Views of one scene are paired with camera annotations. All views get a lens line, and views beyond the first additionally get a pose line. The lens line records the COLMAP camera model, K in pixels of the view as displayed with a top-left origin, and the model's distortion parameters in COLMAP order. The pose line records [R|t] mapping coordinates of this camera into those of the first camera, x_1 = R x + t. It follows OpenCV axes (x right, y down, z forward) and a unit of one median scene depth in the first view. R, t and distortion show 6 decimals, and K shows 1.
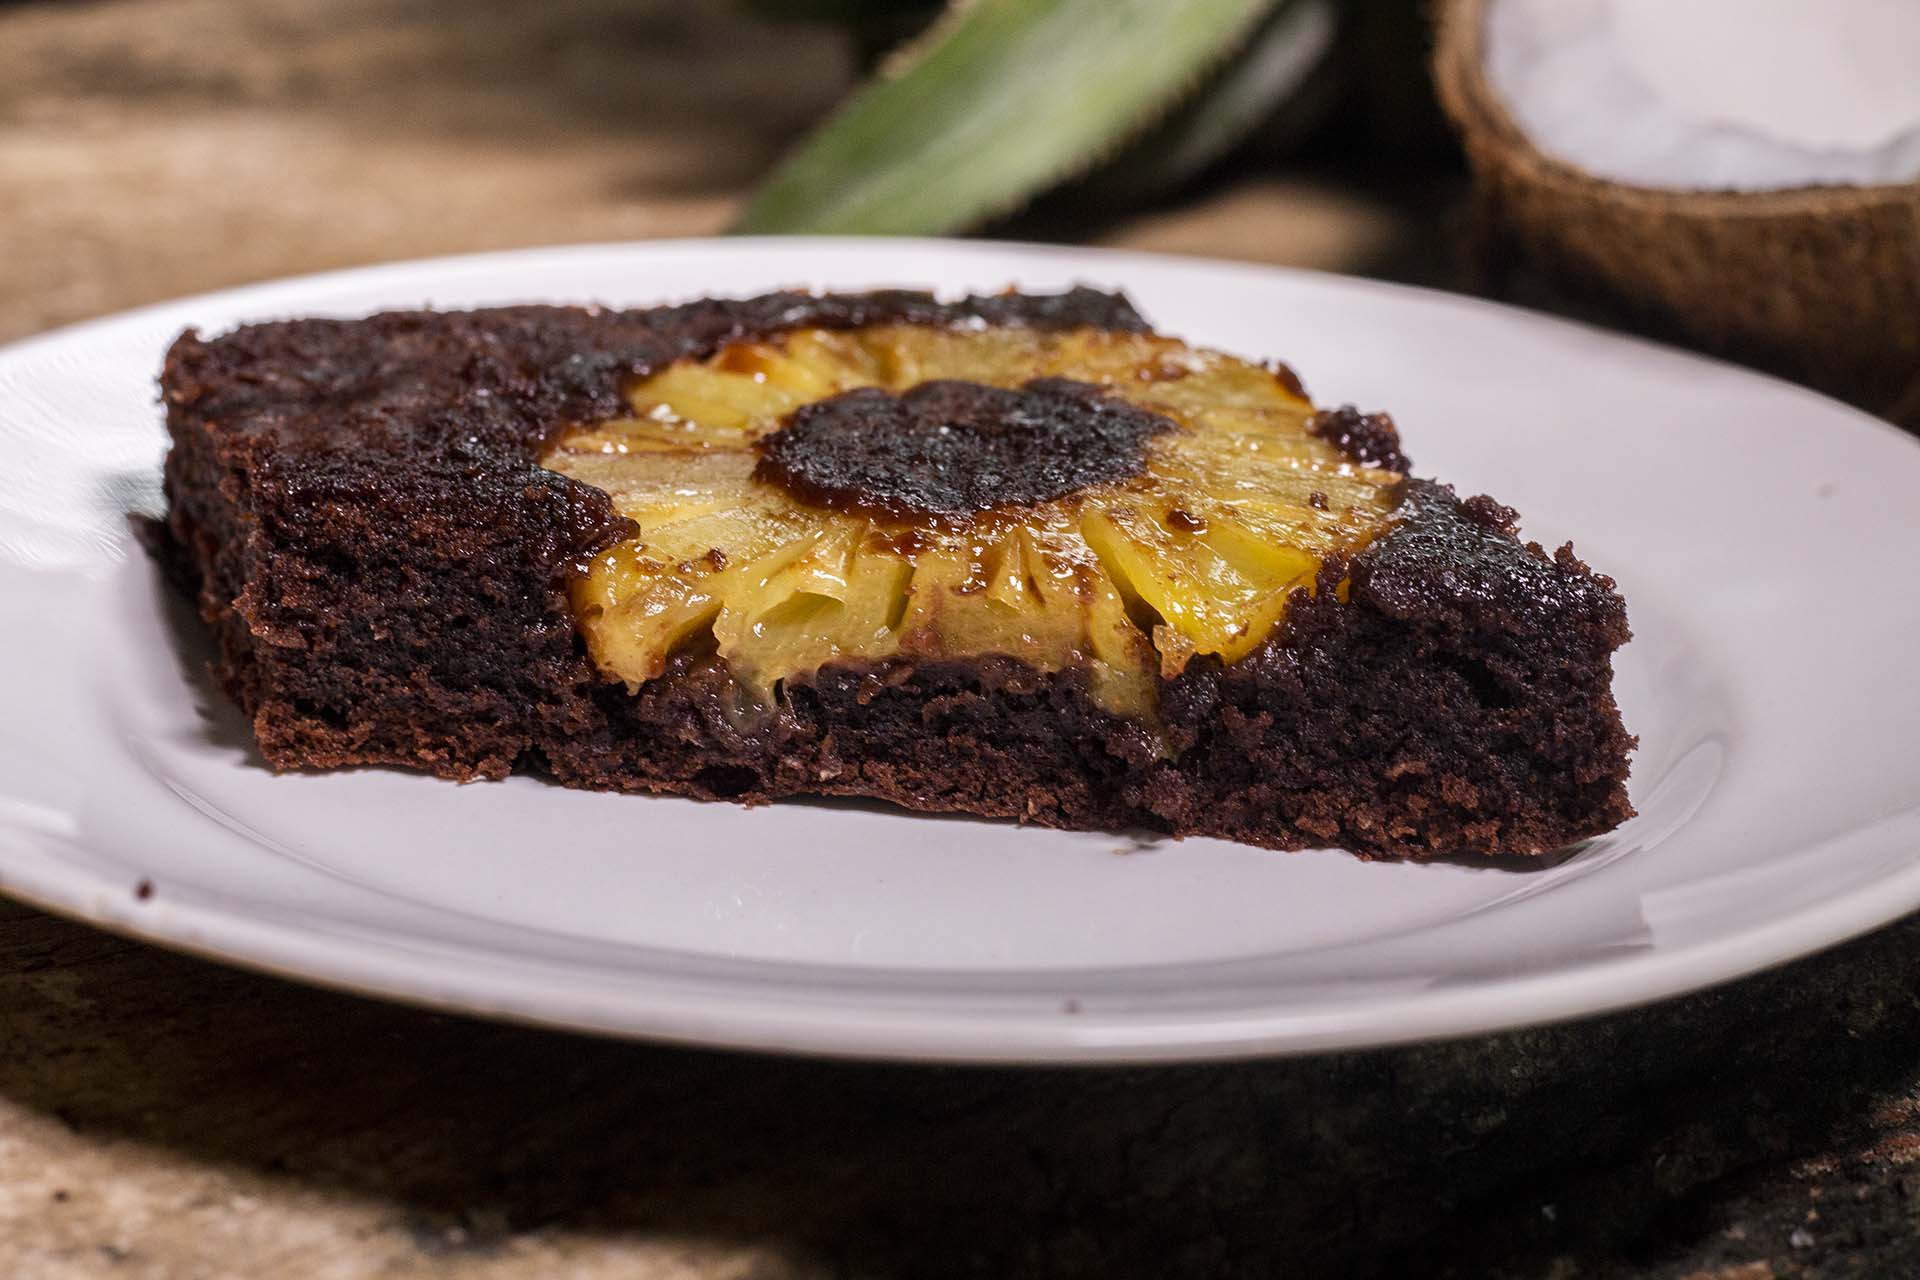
lens RADIAL K [[5390.9, 0, 960.0], [0, 5390.9, 640.0], [0, 0, 1]] dist [-0.094485, -1.117986]
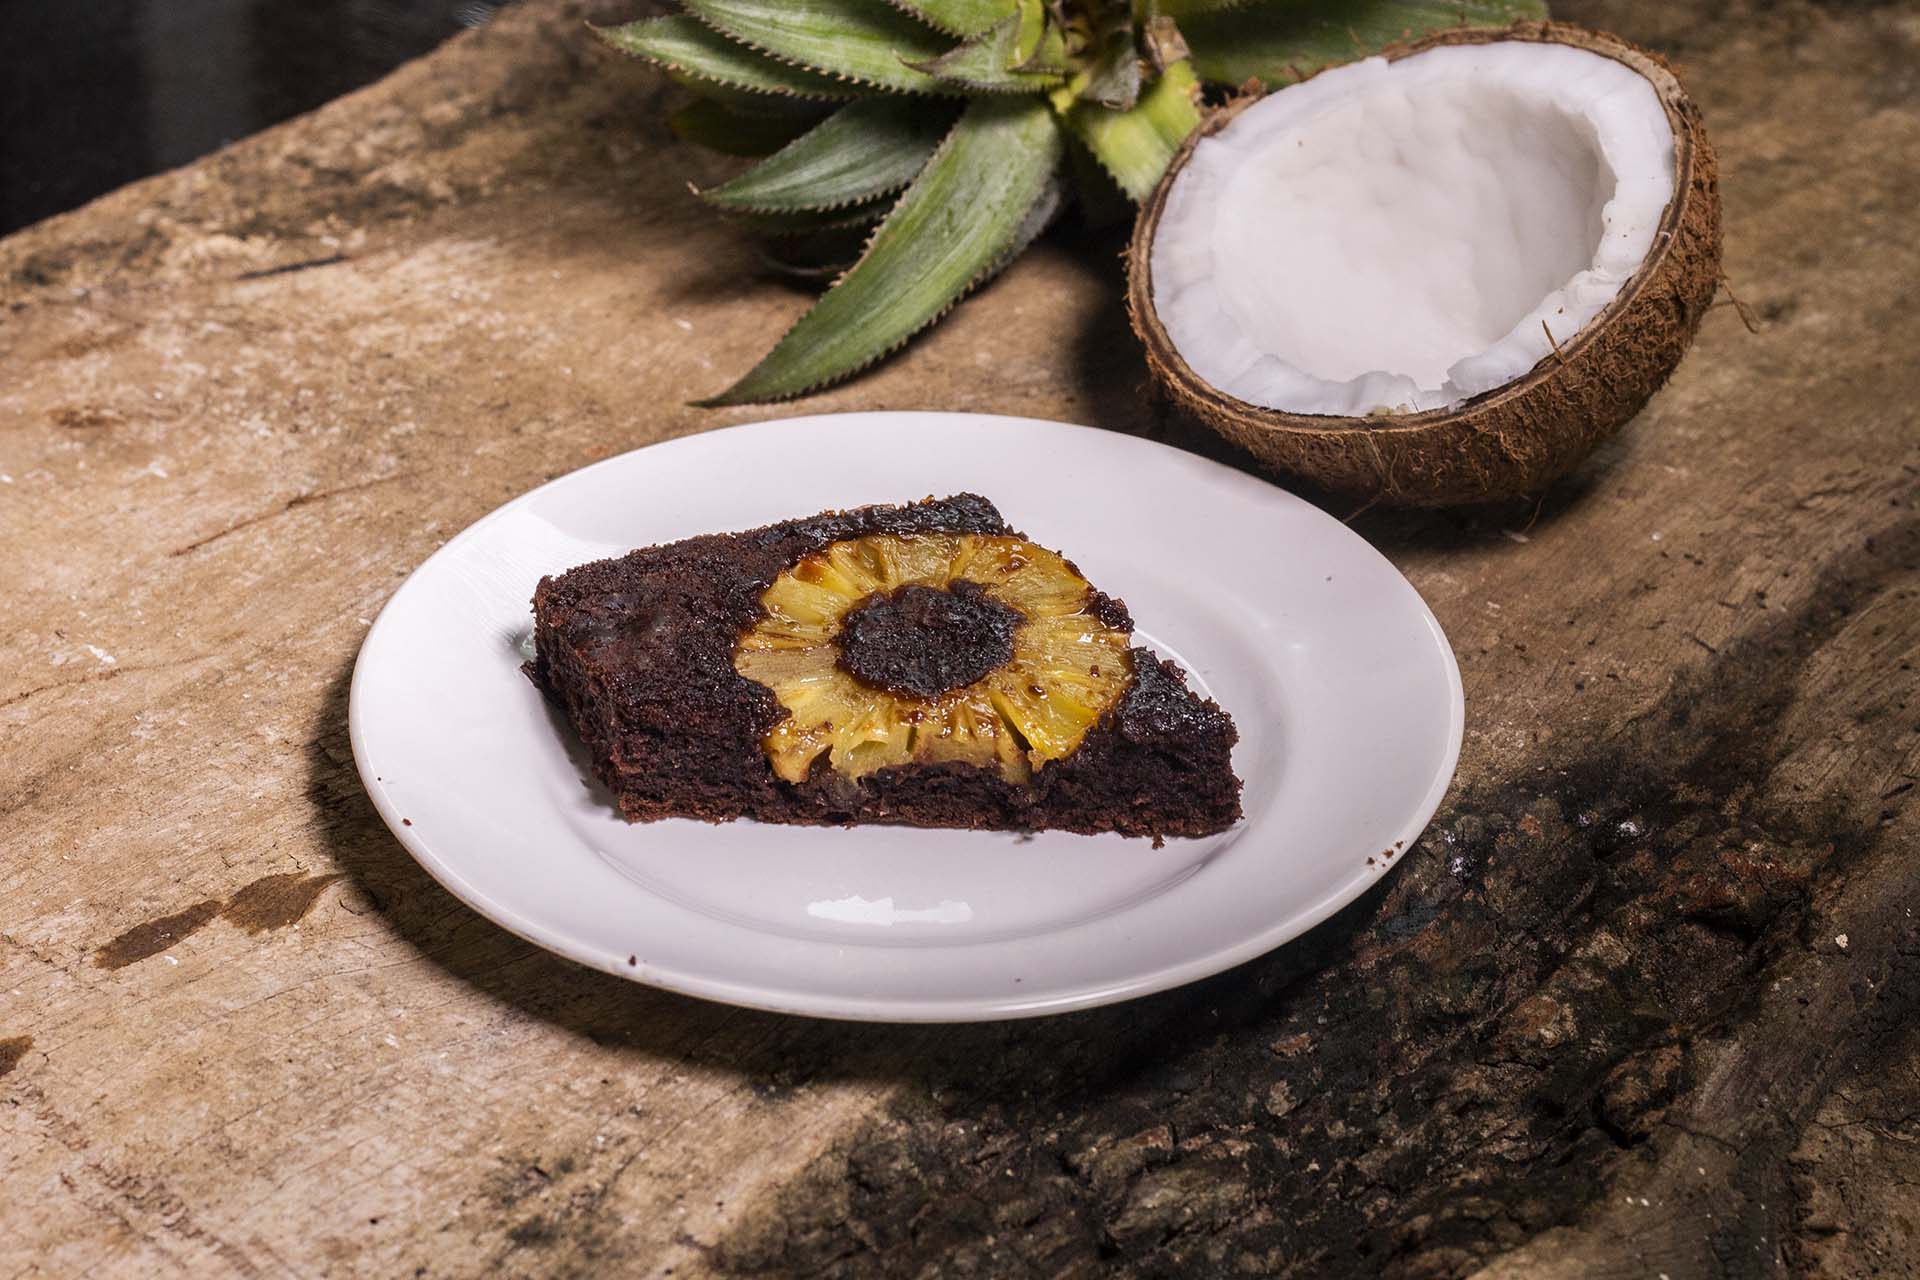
lens RADIAL K [[5390.9, 0, 960.0], [0, 5390.9, 640.0], [0, 0, 1]] dist [-0.094485, -1.117986]
pose [[0.995800, -0.071228, 0.057516, -0.116308], [0.056422, 0.972226, 0.227140, -0.550702], [-0.072097, -0.222940, 0.972162, -1.156808]]
